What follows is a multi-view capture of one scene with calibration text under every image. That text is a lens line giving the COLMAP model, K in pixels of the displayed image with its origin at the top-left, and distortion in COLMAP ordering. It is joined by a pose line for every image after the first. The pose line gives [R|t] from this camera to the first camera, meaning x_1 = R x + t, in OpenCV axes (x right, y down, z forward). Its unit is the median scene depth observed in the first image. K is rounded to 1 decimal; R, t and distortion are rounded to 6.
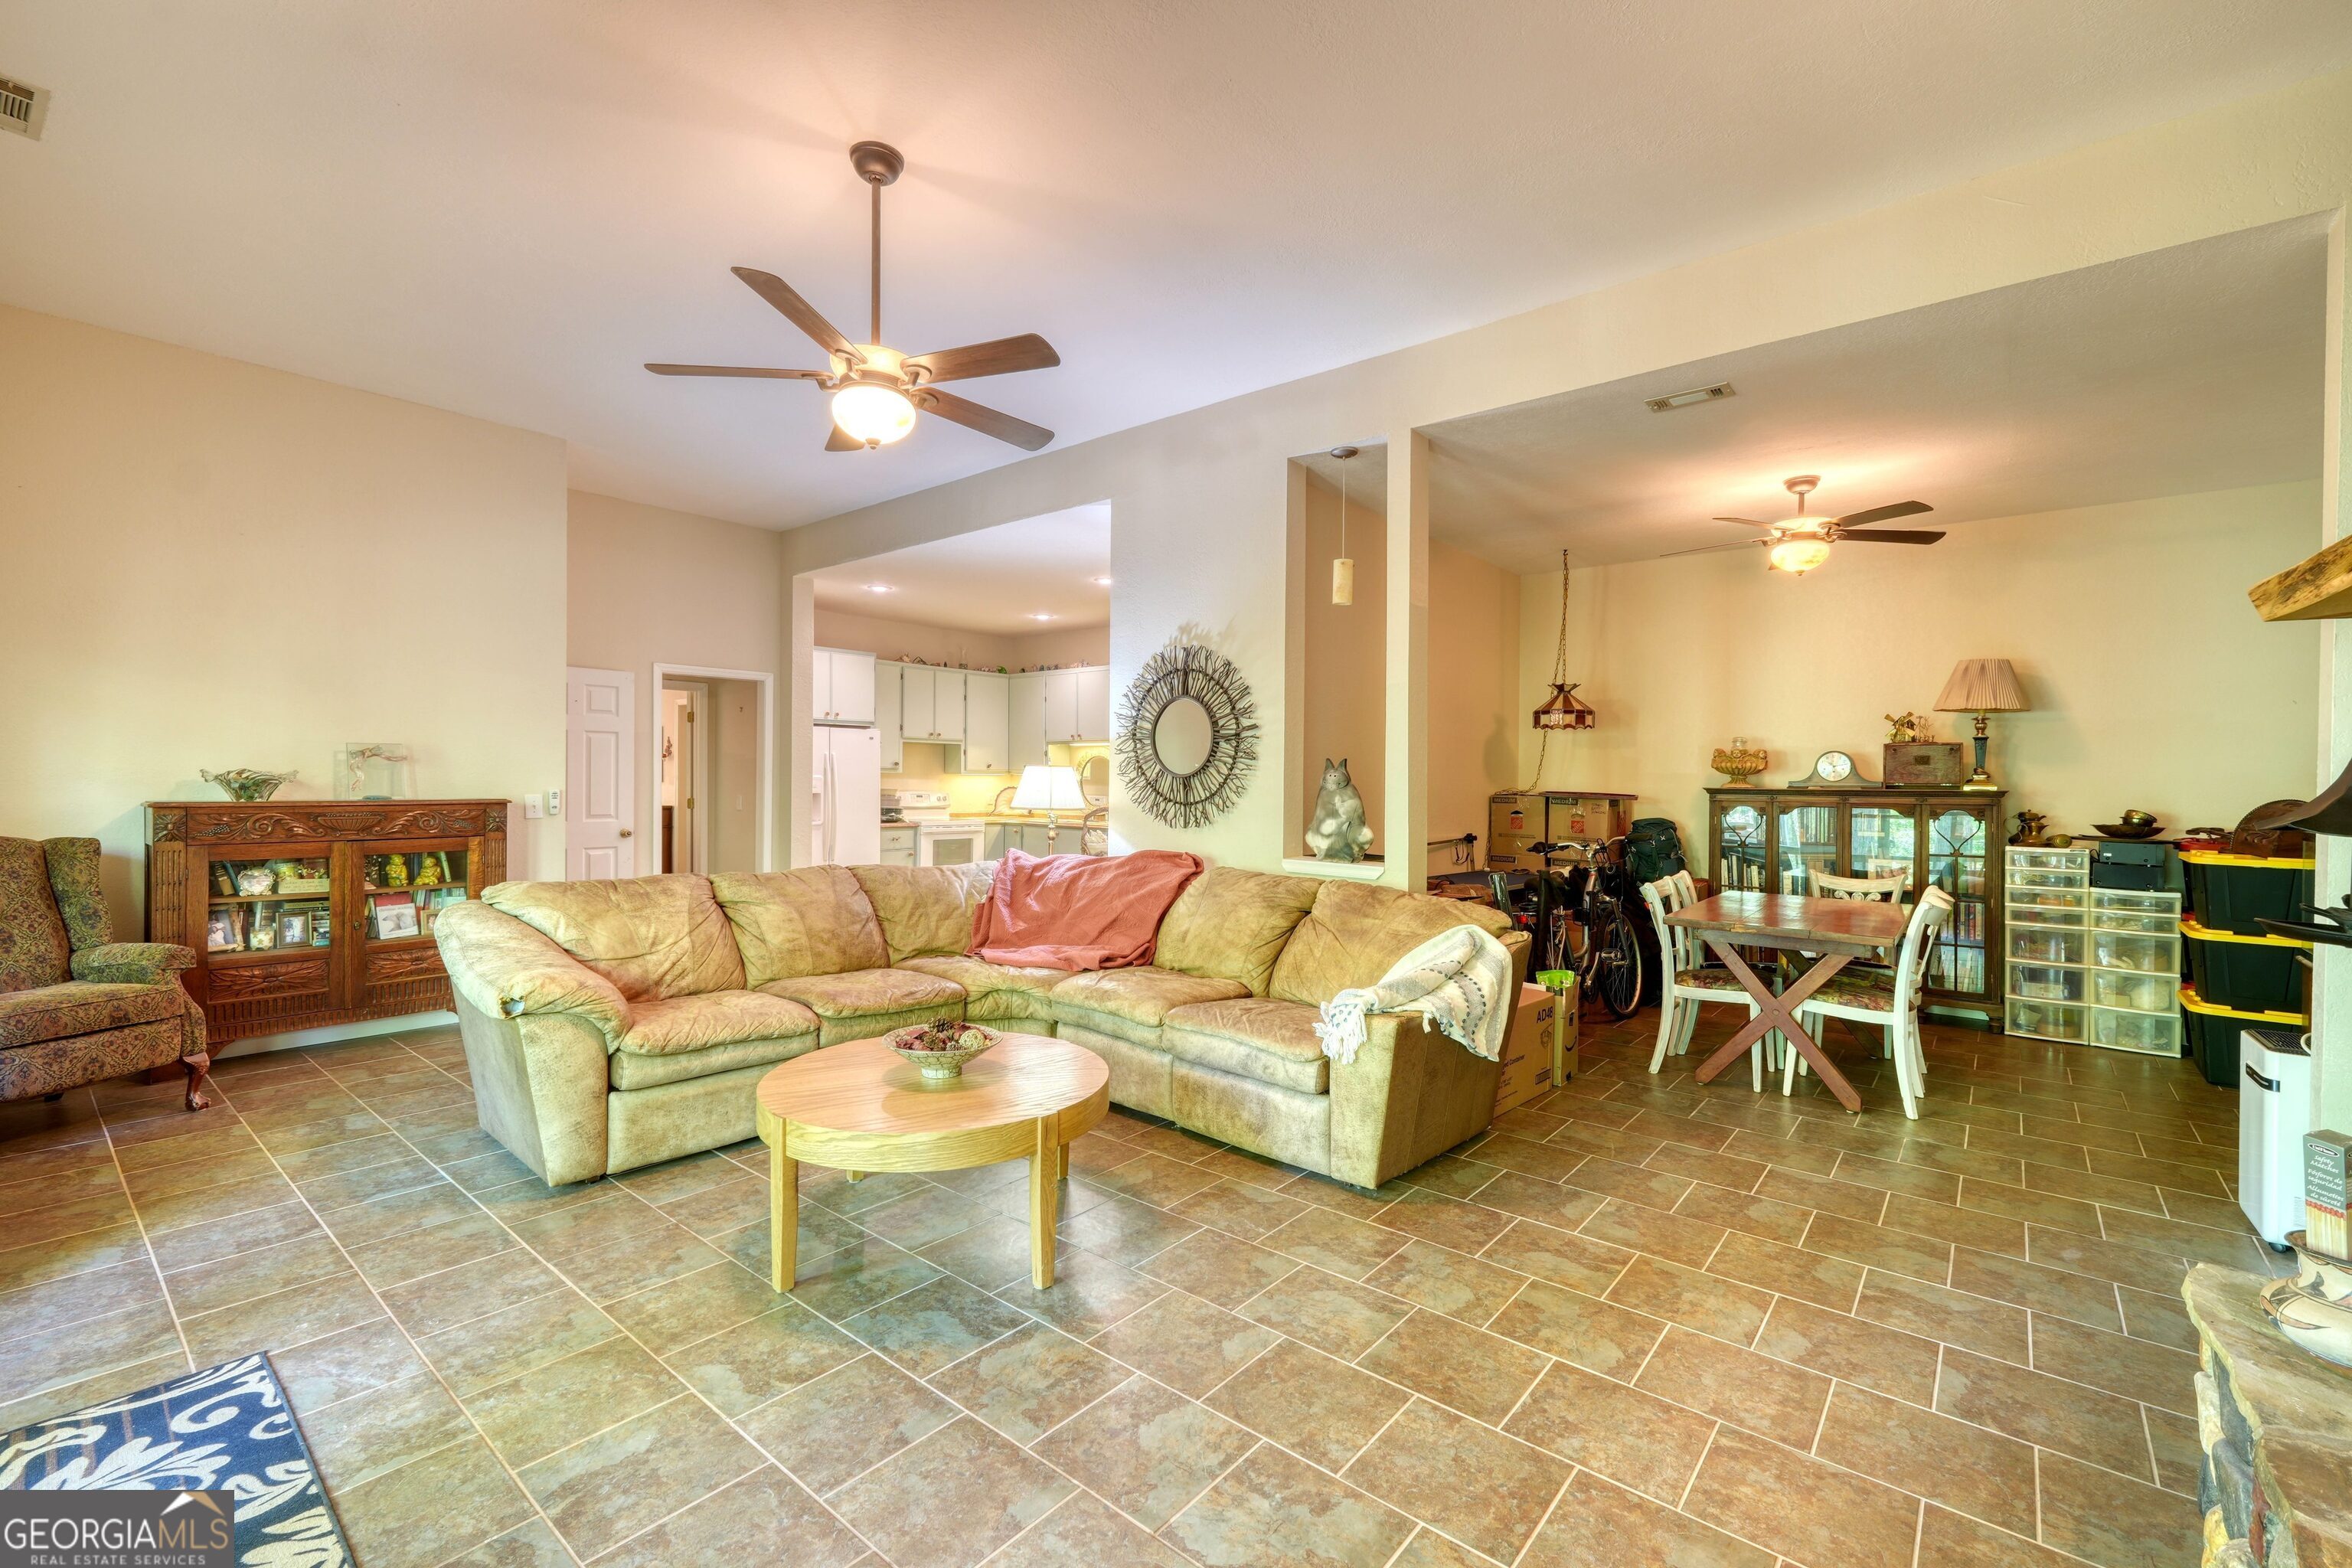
lens RADIAL K [[998.5, 0, 1171.3], [0, 998.5, 781.6], [0, 0, 1]] dist [-0.008711, 0.003844]
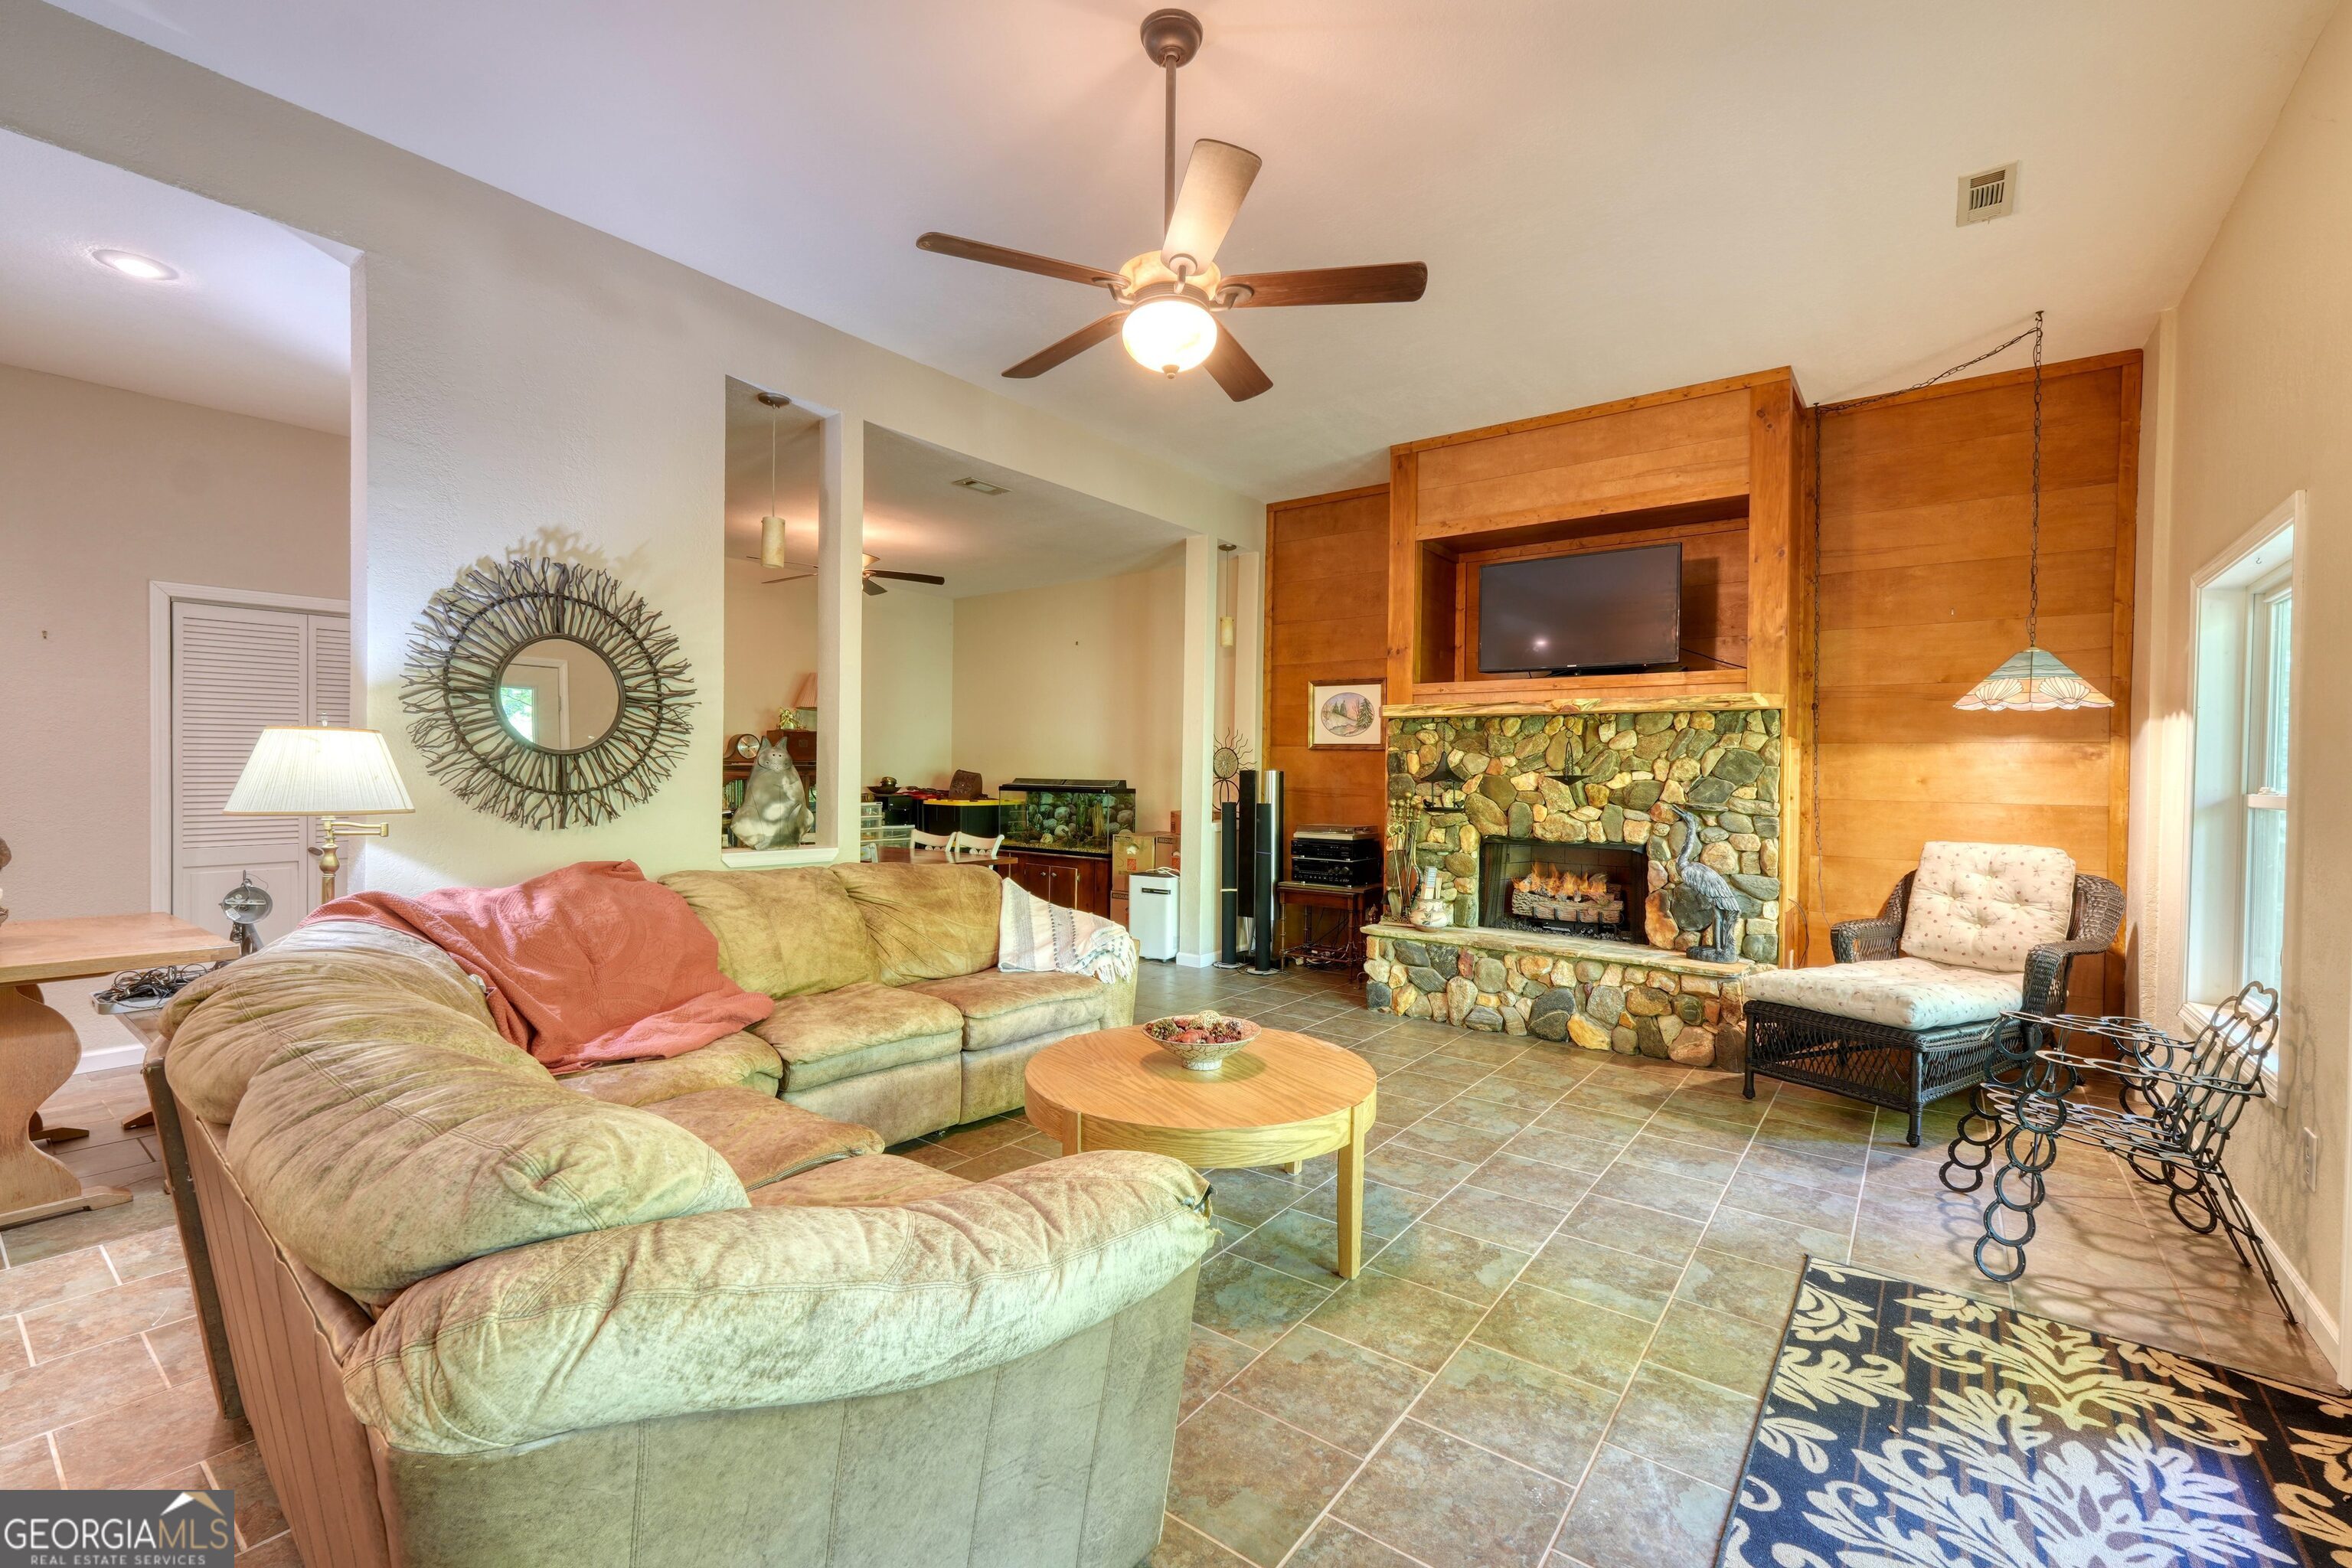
lens RADIAL K [[998.5, 0, 1162.8], [0, 998.5, 782.0], [0, 0, 1]] dist [-0.008711, 0.003844]
pose [[-0.042299, -0.023274, 0.998834, -0.767358], [-0.011884, 0.999670, 0.022791, -0.006464], [-0.999034, -0.010906, -0.042561, 0.688196]]
